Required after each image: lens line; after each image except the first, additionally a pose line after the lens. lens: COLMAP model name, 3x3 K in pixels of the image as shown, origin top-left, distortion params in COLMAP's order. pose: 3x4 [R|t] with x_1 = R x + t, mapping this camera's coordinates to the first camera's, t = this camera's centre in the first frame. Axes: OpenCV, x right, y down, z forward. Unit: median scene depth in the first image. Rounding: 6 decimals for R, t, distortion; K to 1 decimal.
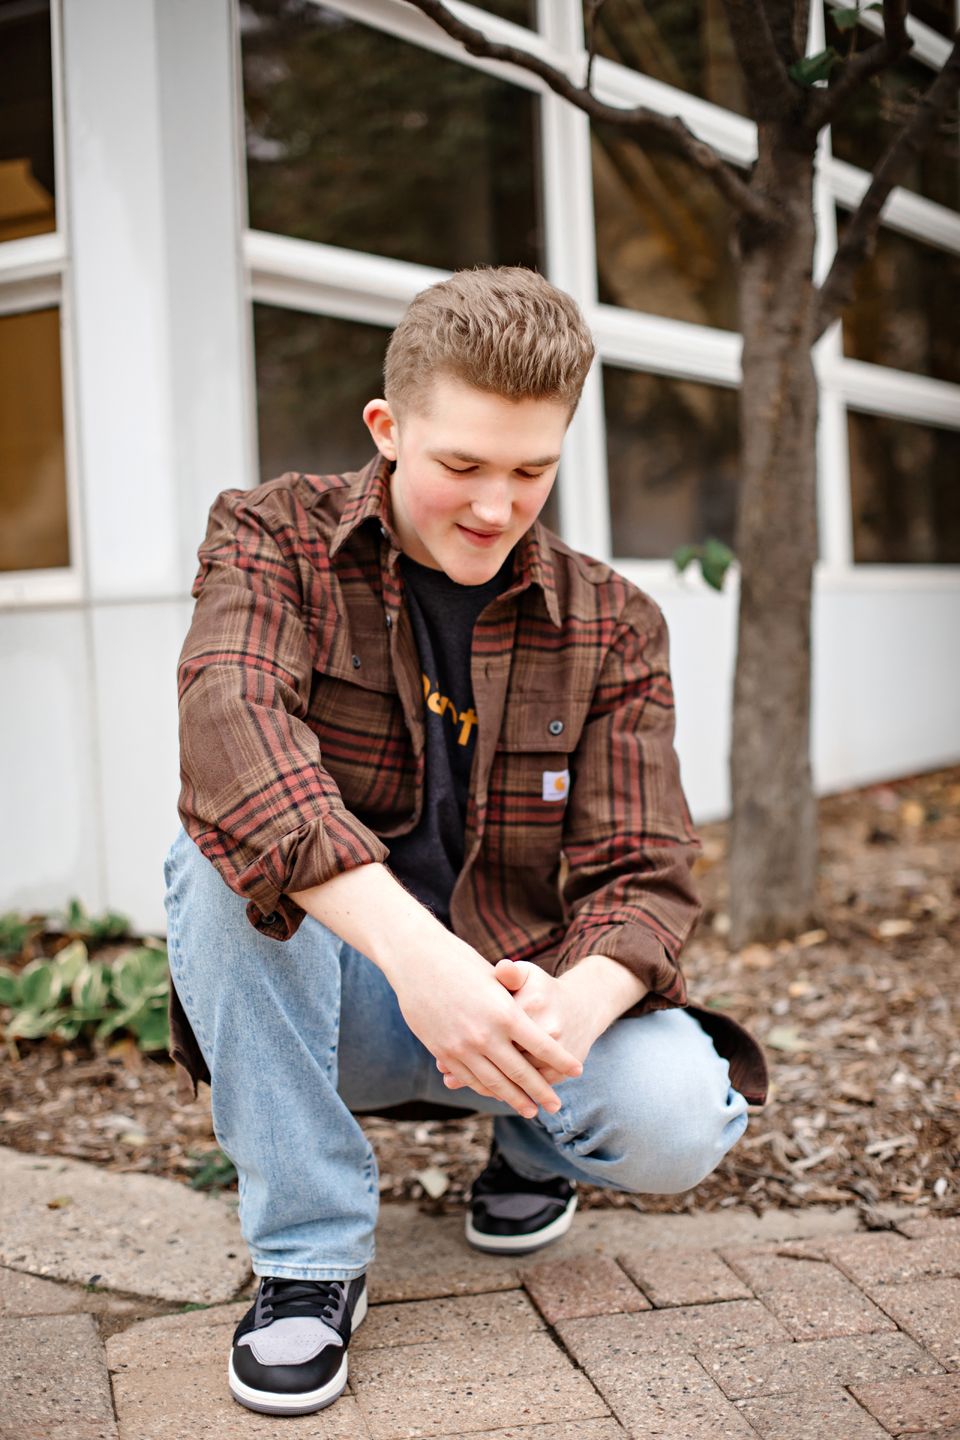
lens RADIAL K [[2033.8, 0, 477.6], [0, 2033.8, 709.2], [0, 0, 1]] dist [-0.029389, 0.000000]
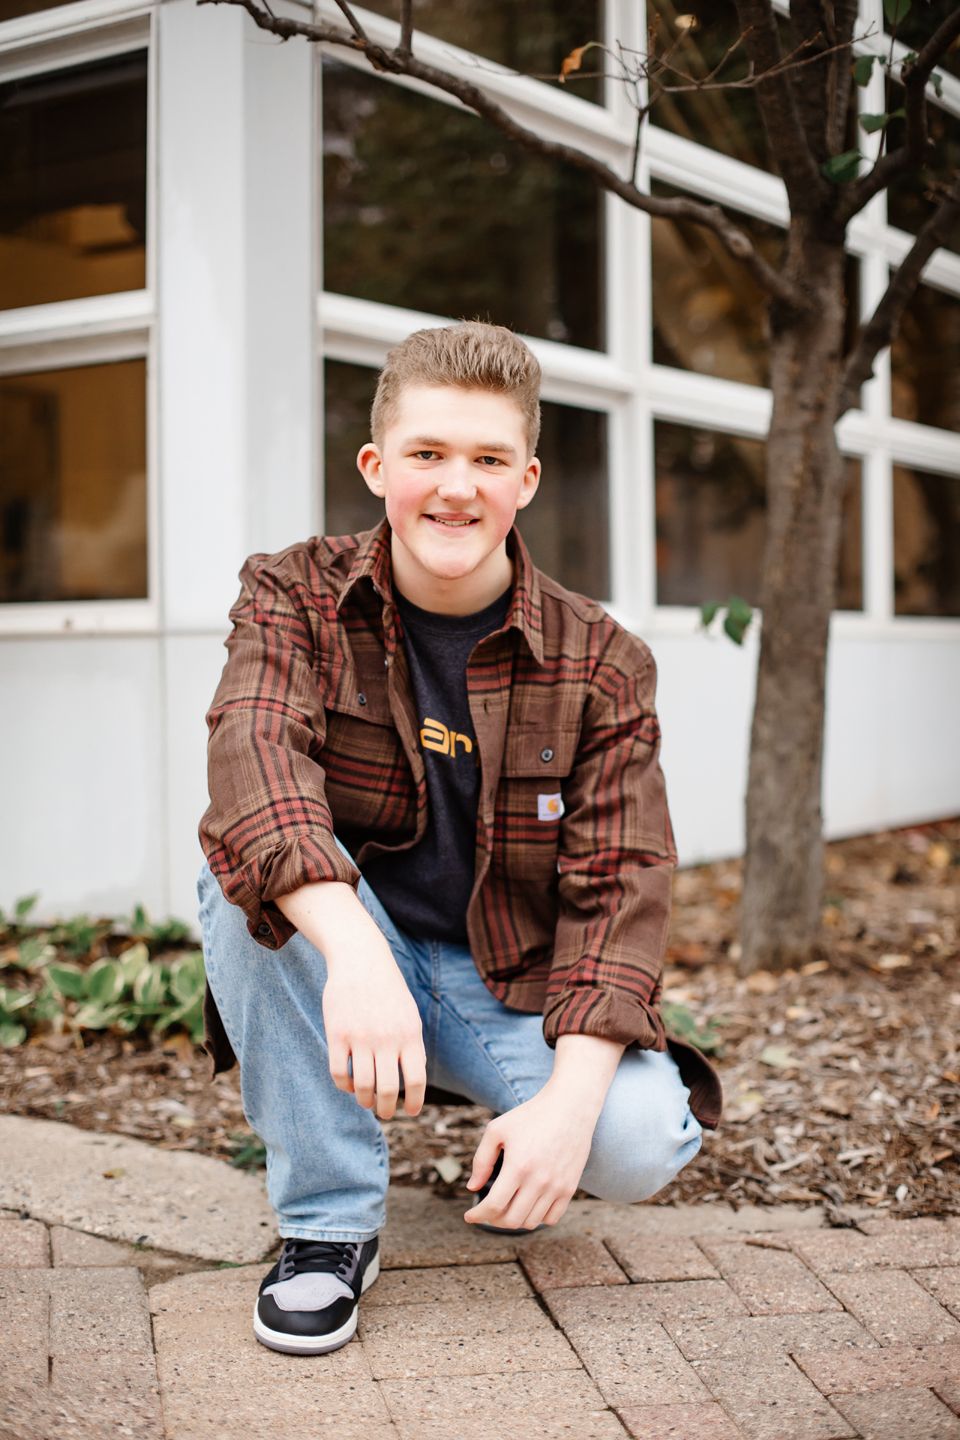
lens RADIAL K [[2033.8, 0, 478.7], [0, 2033.8, 722.0], [0, 0, 1]] dist [-0.029389, 0.000000]
pose [[0.998670, 0.037075, -0.035823, 0.026289], [-0.037293, 0.999290, -0.005421, -0.007046], [0.035597, 0.006749, 0.999343, -0.116300]]
